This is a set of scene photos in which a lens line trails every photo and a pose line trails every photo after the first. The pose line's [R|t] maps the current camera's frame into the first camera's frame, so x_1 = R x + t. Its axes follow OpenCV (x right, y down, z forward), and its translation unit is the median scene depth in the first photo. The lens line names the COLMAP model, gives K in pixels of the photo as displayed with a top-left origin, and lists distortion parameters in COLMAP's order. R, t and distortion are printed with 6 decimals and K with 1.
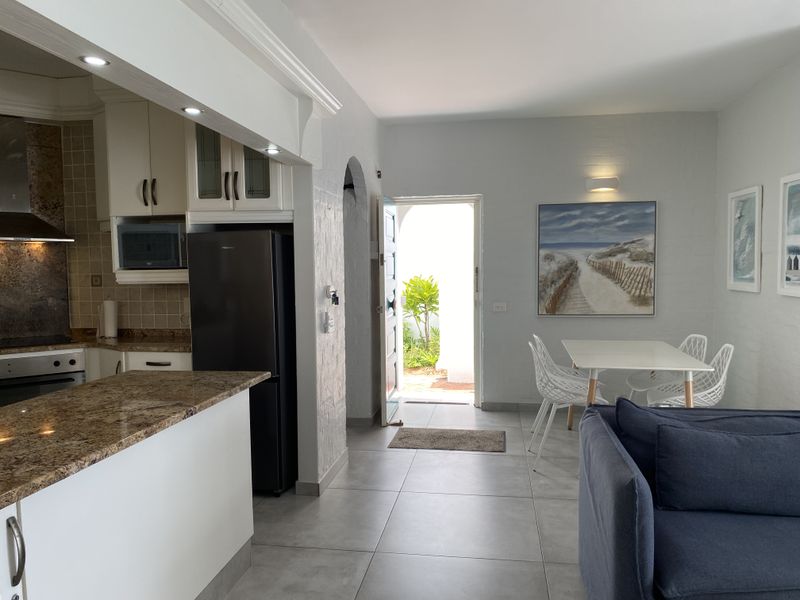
lens RADIAL K [[608.4, 0, 398.6], [0, 608.4, 297.4], [0, 0, 1]] dist [0.022902, -0.031981]
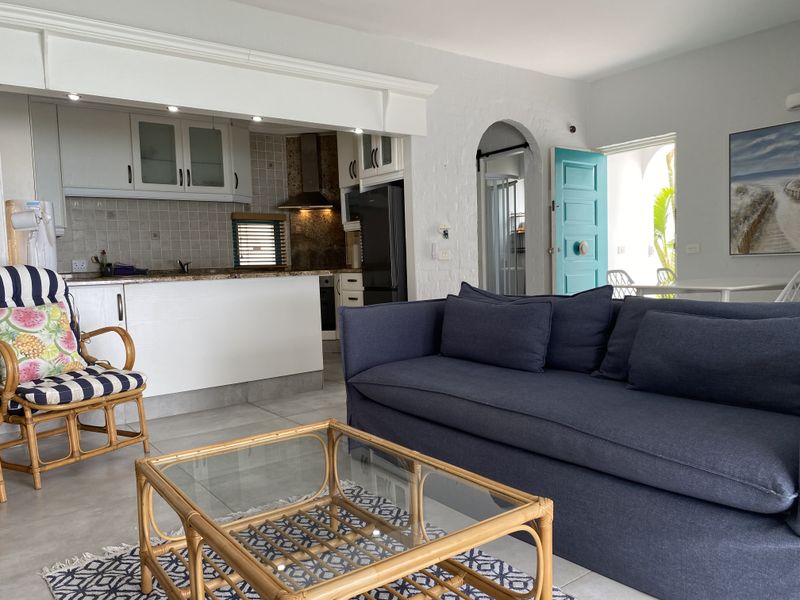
lens RADIAL K [[608.4, 0, 408.0], [0, 608.4, 303.9], [0, 0, 1]] dist [0.022902, -0.031981]
pose [[0.722664, 0.033445, -0.690390, 0.526505], [-0.006547, 0.999115, 0.041548, 0.069225], [0.691169, -0.025505, 0.722243, -0.011164]]
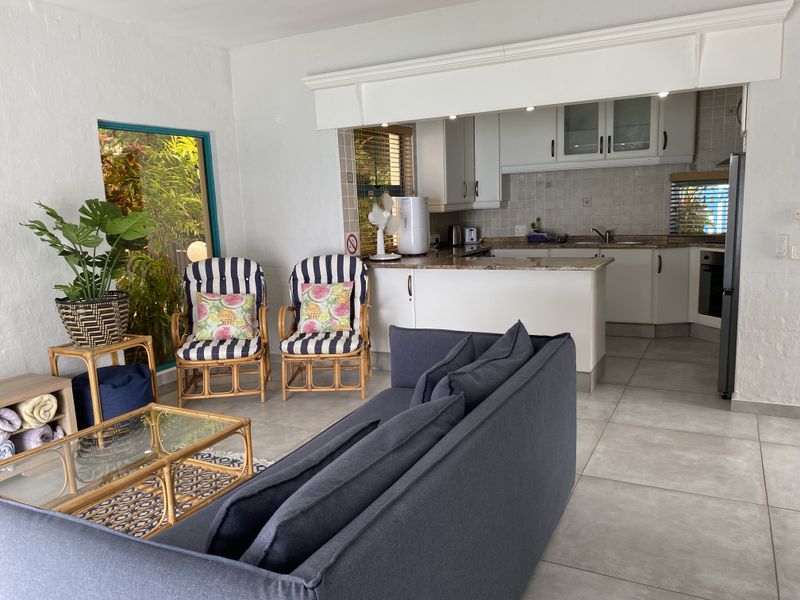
lens RADIAL K [[608.4, 0, 402.3], [0, 608.4, 302.7], [0, 0, 1]] dist [0.022902, -0.031981]
pose [[-0.312982, 0.177428, -0.933039, 0.647424], [-0.001703, 0.982289, 0.187365, -0.033905], [0.949758, 0.060231, -0.307136, 0.506244]]
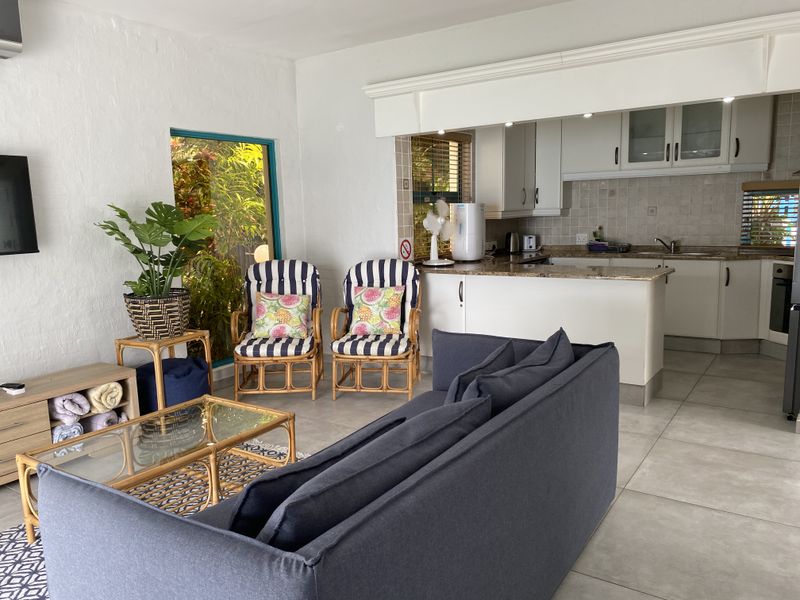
lens RADIAL K [[608.4, 0, 398.9], [0, 608.4, 303.4], [0, 0, 1]] dist [0.022902, -0.031981]
pose [[-0.422953, 0.156778, -0.892486, 0.649091], [-0.010630, 0.983993, 0.177890, -0.032647], [0.906089, 0.084727, -0.414516, 0.529800]]
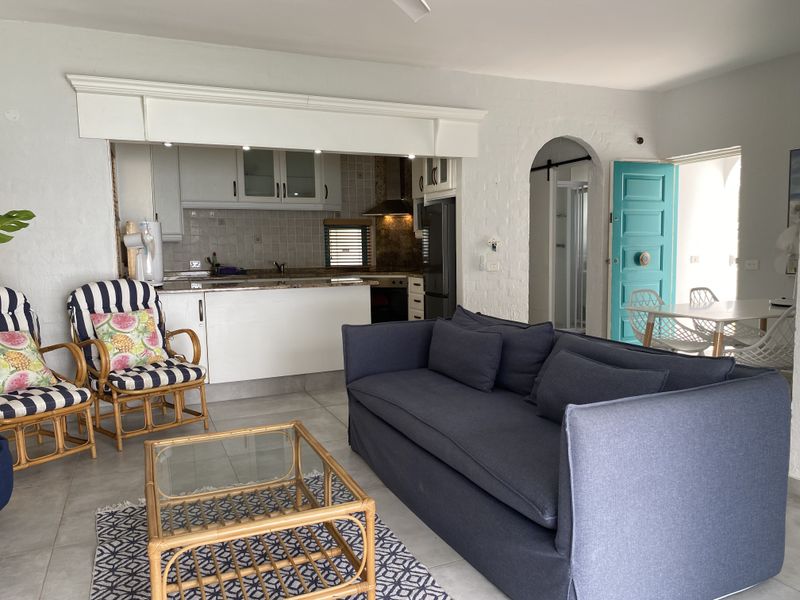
lens RADIAL K [[608.4, 0, 415.0], [0, 608.4, 303.3], [0, 0, 1]] dist [0.022902, -0.031981]
pose [[0.553034, 0.080790, -0.829232, 0.691419], [-0.029980, 0.996573, 0.077099, 0.019923], [0.832619, -0.017778, 0.553561, 0.035126]]
